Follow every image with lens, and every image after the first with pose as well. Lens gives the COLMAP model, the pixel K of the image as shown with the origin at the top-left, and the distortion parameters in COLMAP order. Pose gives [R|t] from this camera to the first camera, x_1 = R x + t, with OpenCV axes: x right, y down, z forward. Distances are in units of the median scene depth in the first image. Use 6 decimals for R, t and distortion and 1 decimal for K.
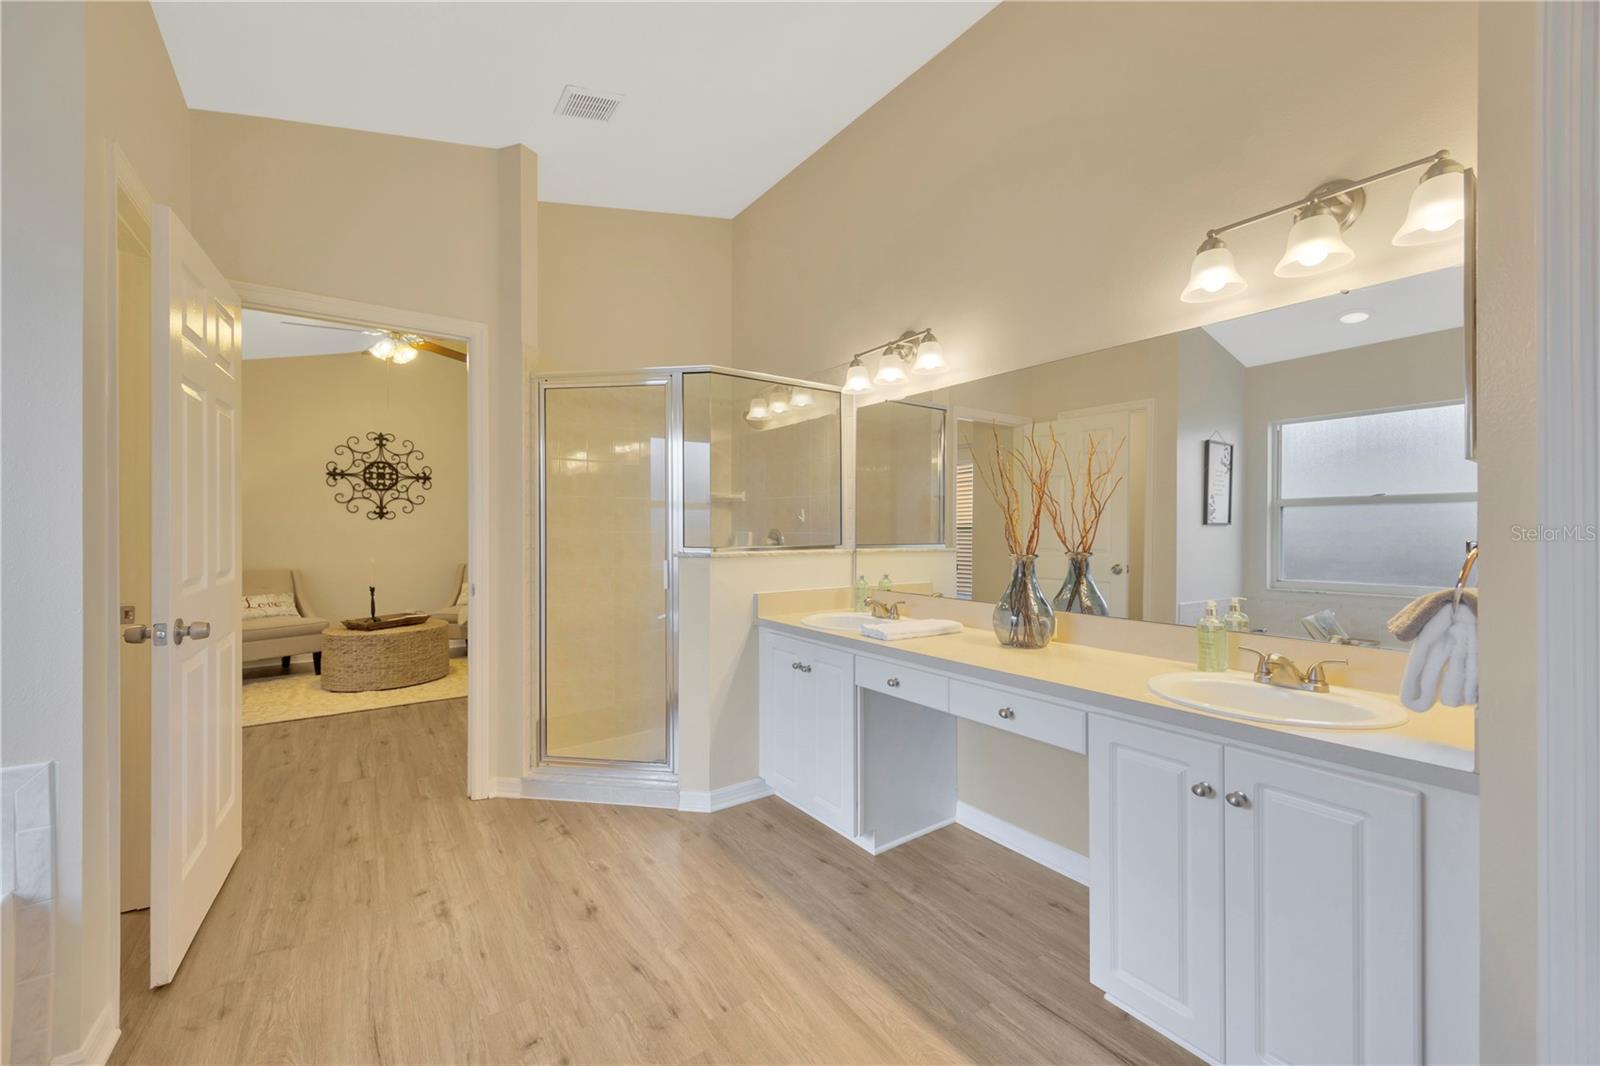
lens RADIAL K [[614.7, 0, 800.1], [0, 614.7, 520.5], [0, 0, 1]] dist [-0.001544, -0.000433]
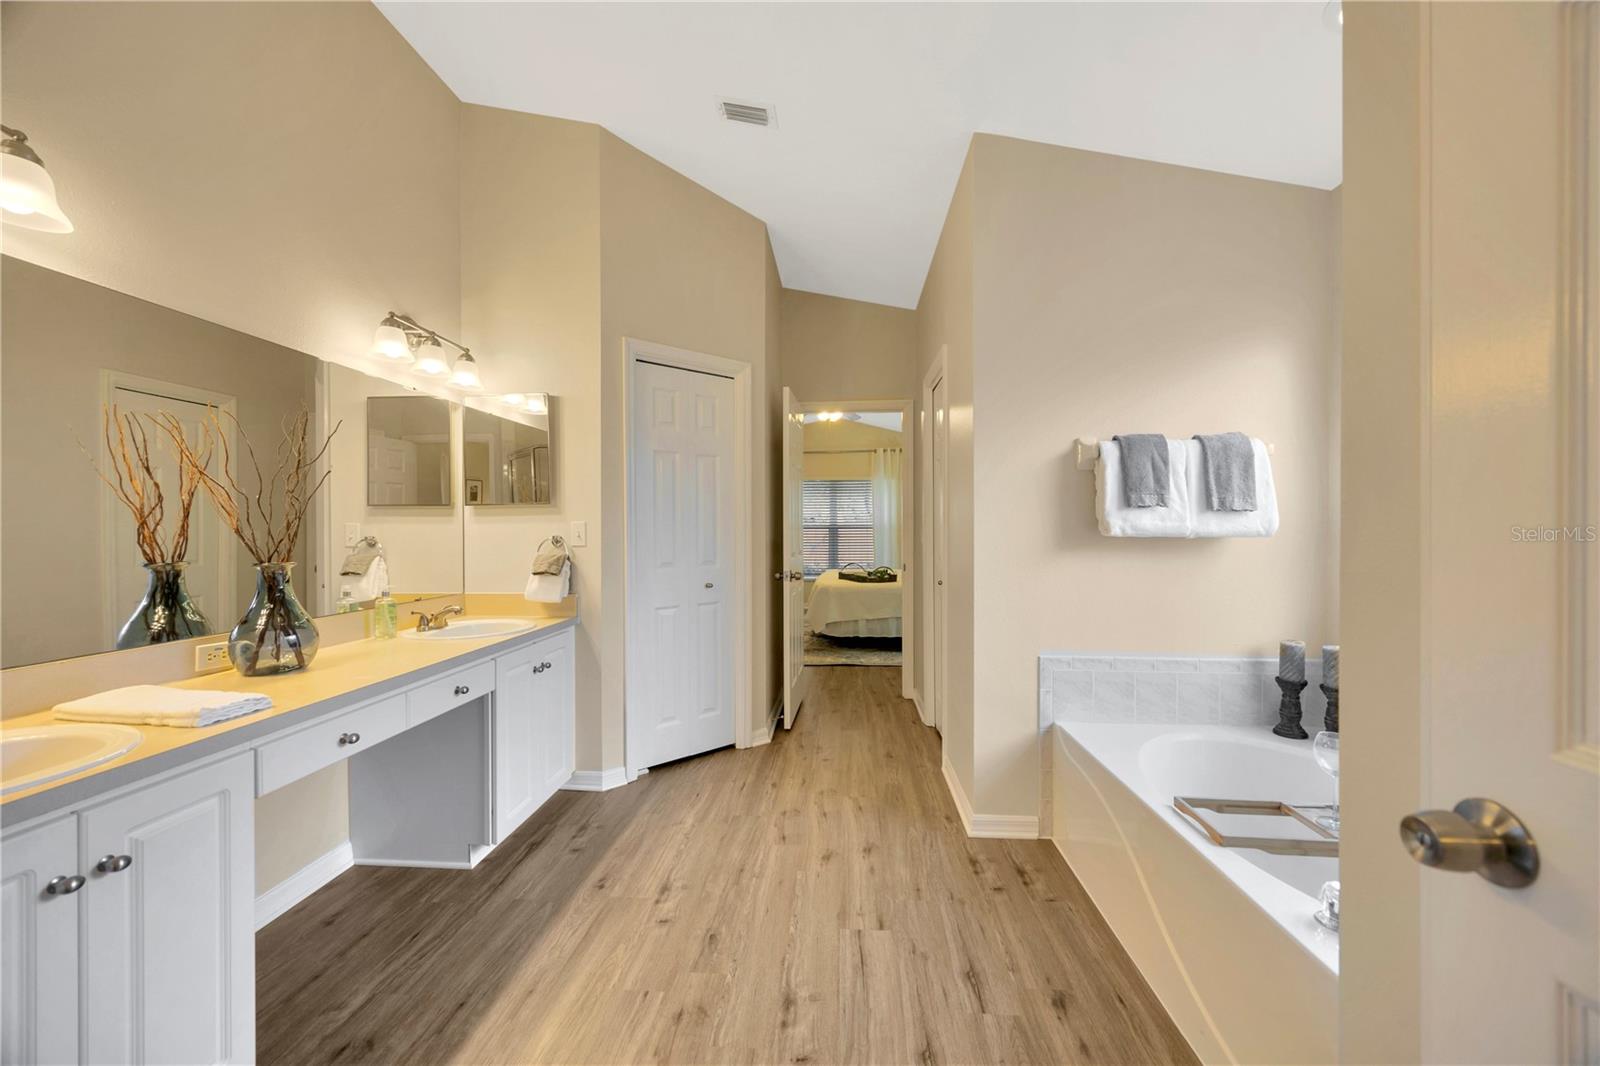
lens RADIAL K [[614.7, 0, 796.1], [0, 614.7, 531.8], [0, 0, 1]] dist [-0.001544, -0.000433]
pose [[-0.762239, 0.004000, 0.647283, -0.954032], [-0.000965, 0.999973, -0.007316, 0.025837], [-0.647295, -0.006201, -0.762214, 1.573615]]
